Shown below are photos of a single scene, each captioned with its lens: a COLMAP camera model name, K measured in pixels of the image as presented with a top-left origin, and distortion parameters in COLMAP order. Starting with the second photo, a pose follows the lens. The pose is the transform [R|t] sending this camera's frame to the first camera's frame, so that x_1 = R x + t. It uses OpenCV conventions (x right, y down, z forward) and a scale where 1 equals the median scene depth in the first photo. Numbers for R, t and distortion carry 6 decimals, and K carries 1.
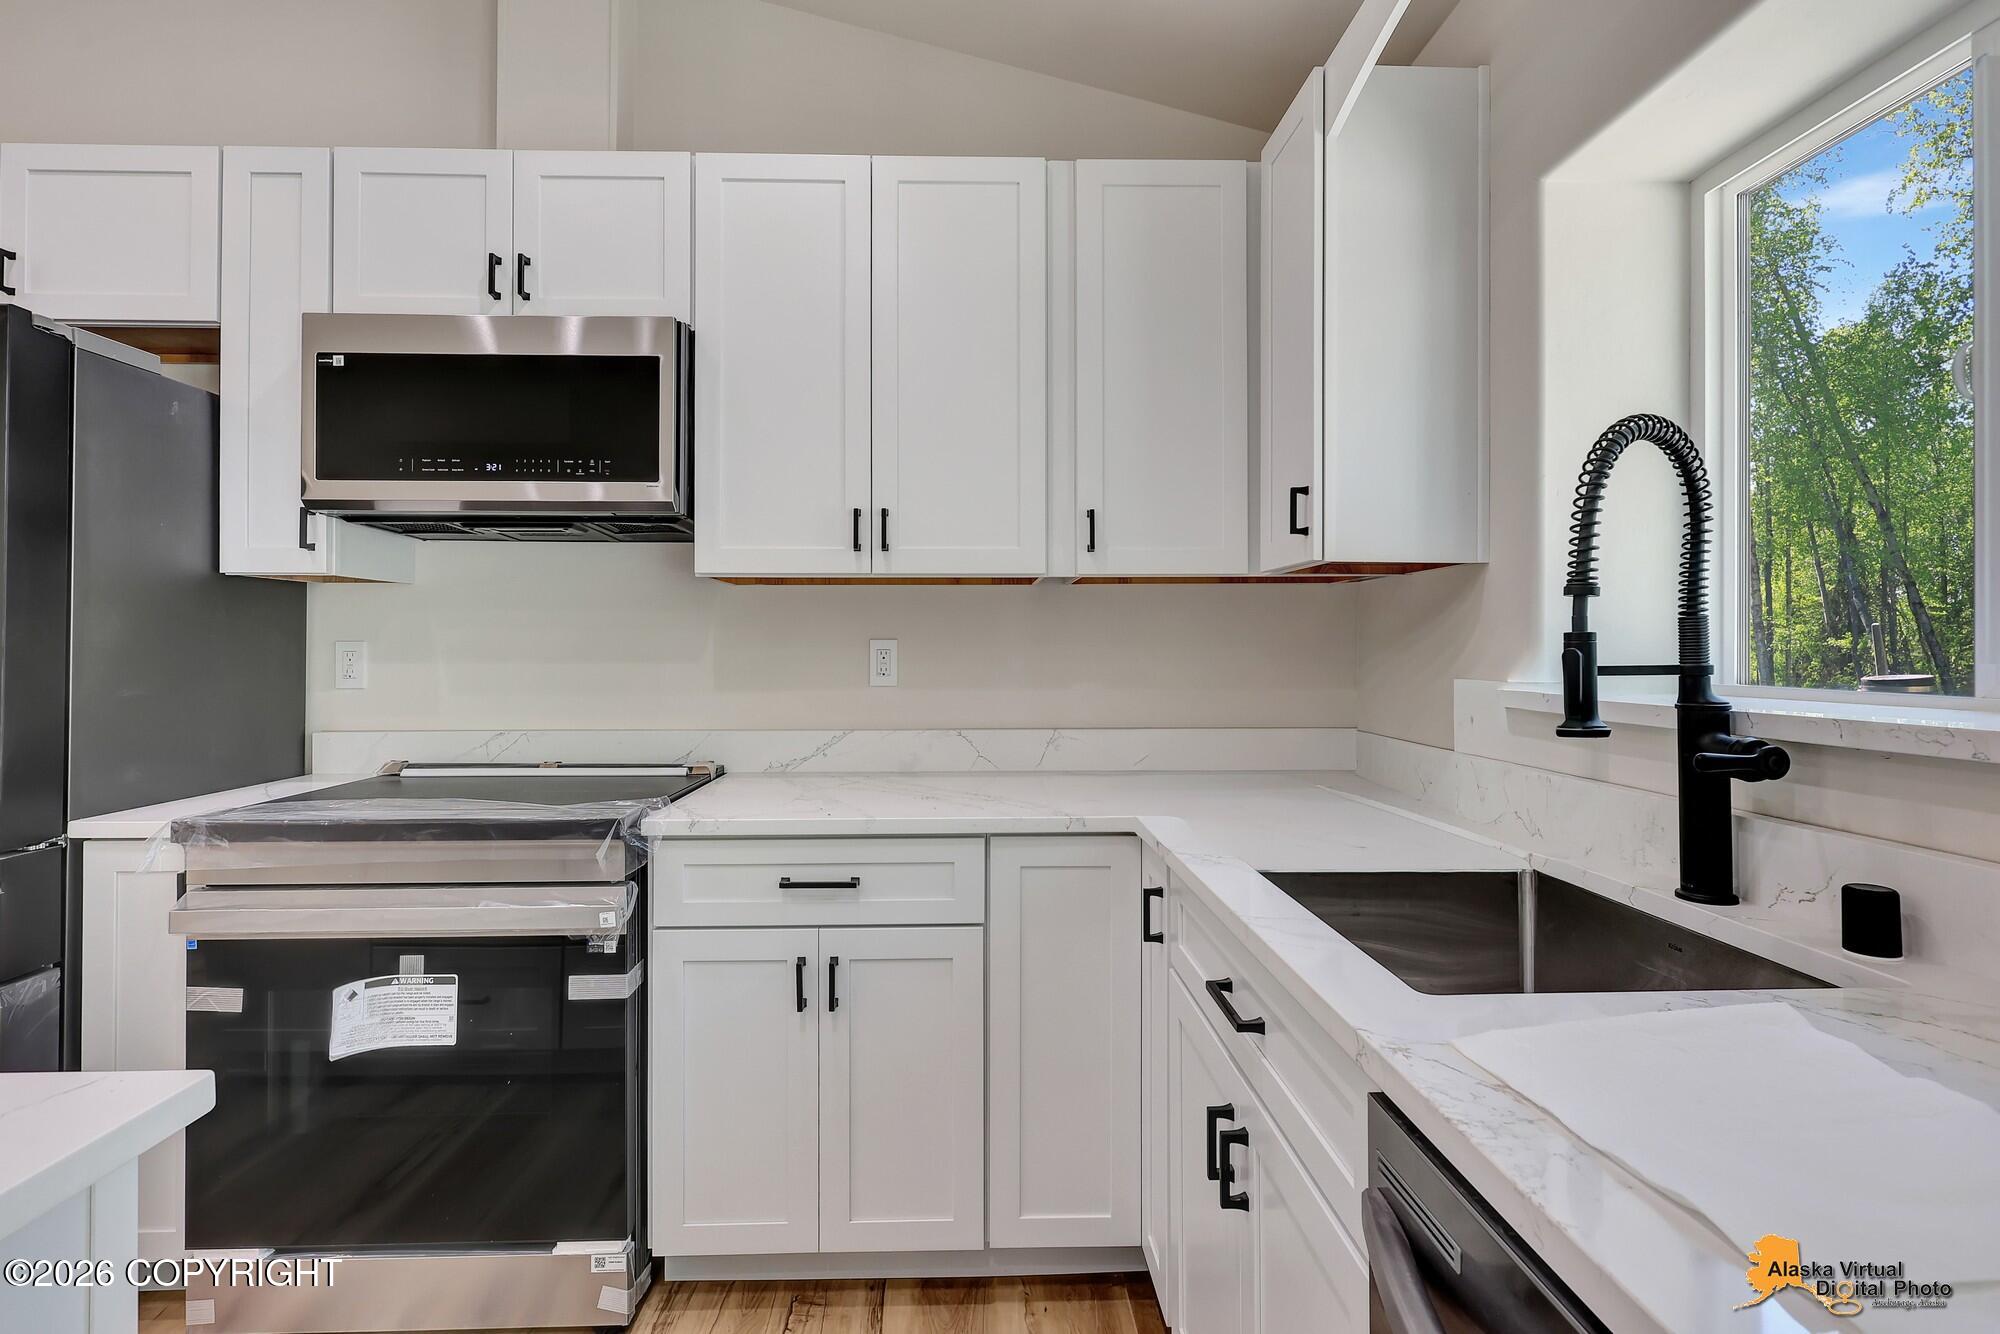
lens RADIAL K [[931.1, 0, 997.7], [0, 931.1, 640.6], [0, 0, 1]] dist [-0.001072, 0.001412]
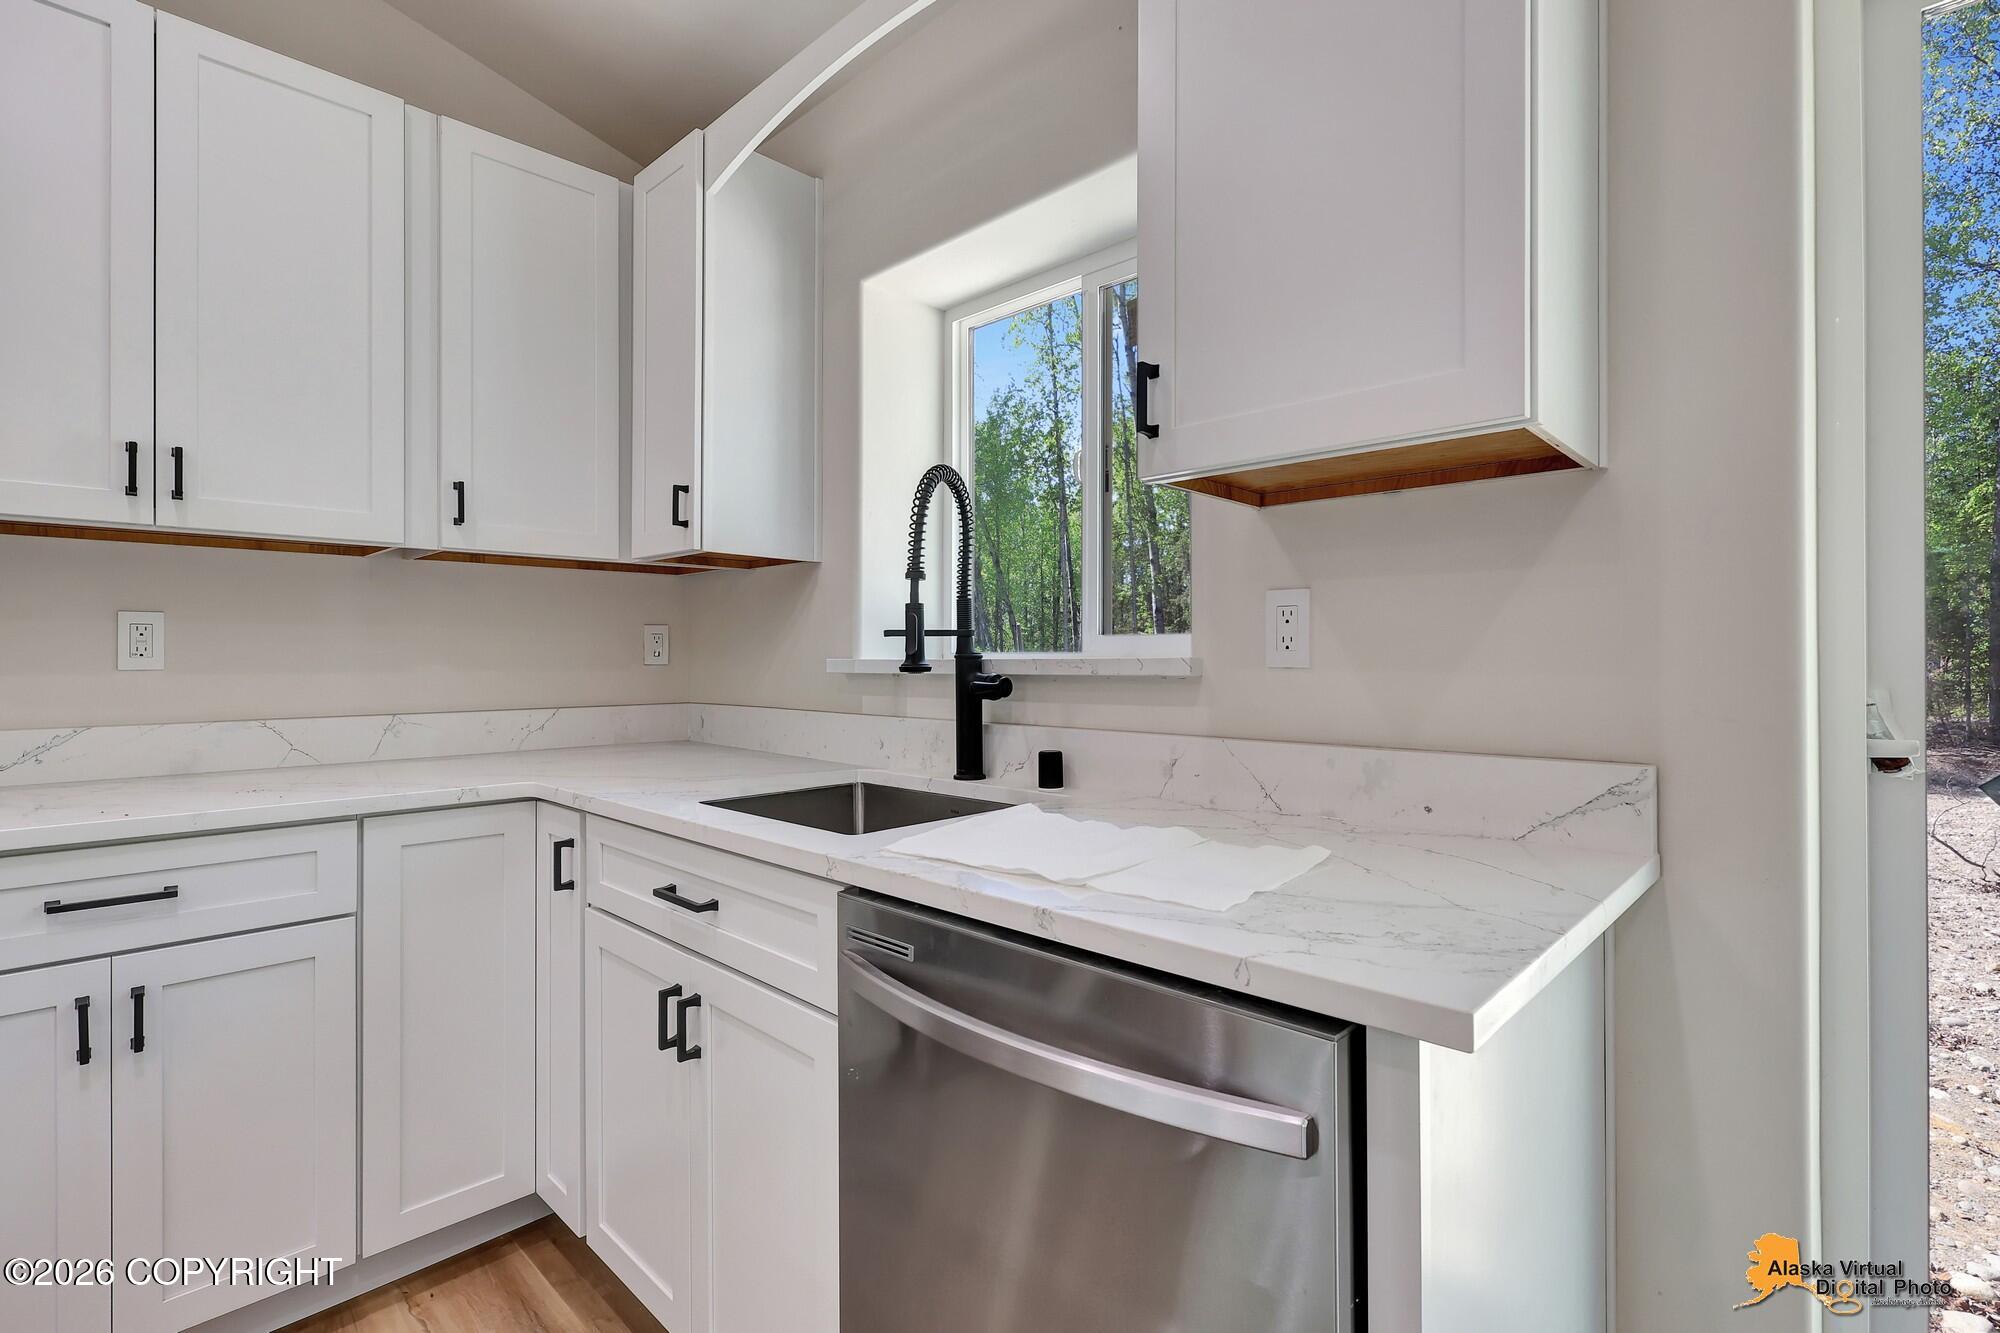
lens RADIAL K [[931.1, 0, 996.1], [0, 931.1, 659.9], [0, 0, 1]] dist [-0.001072, 0.001412]
pose [[0.721584, -0.001257, 0.692326, -0.197014], [-0.003080, 0.999983, 0.005026, 0.045678], [-0.692320, -0.005759, 0.721568, -0.110094]]
